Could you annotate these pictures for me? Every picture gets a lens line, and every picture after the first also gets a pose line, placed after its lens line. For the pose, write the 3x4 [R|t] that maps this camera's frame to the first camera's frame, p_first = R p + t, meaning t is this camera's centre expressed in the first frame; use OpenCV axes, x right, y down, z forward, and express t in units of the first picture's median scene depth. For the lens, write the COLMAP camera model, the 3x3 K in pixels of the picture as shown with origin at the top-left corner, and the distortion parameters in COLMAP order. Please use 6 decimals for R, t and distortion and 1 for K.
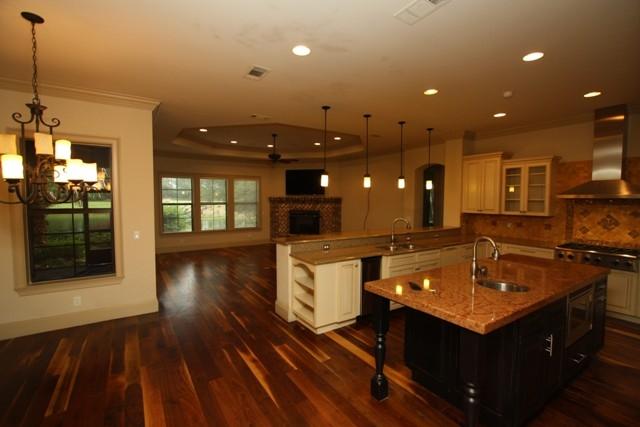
lens RADIAL K [[301.1, 0, 324.9], [0, 301.1, 214.9], [0, 0, 1]] dist [-0.002055, -0.000050]
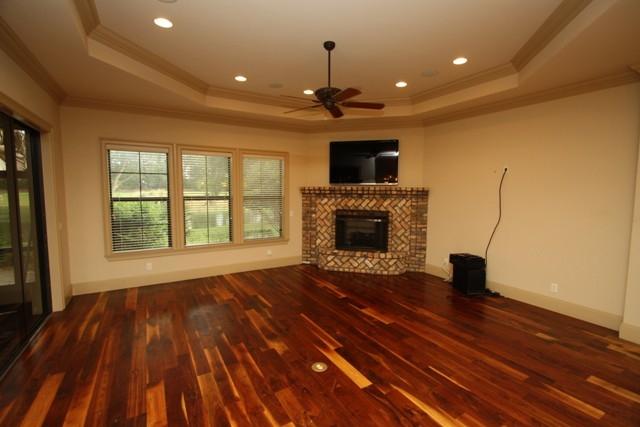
lens RADIAL K [[301.1, 0, 320.5], [0, 301.1, 212.4], [0, 0, 1]] dist [-0.002055, -0.000050]
pose [[0.997930, 0.011038, -0.063348, -0.106340], [-0.009527, 0.999664, 0.024108, -0.023339], [0.063593, -0.023455, 0.997700, 0.396269]]
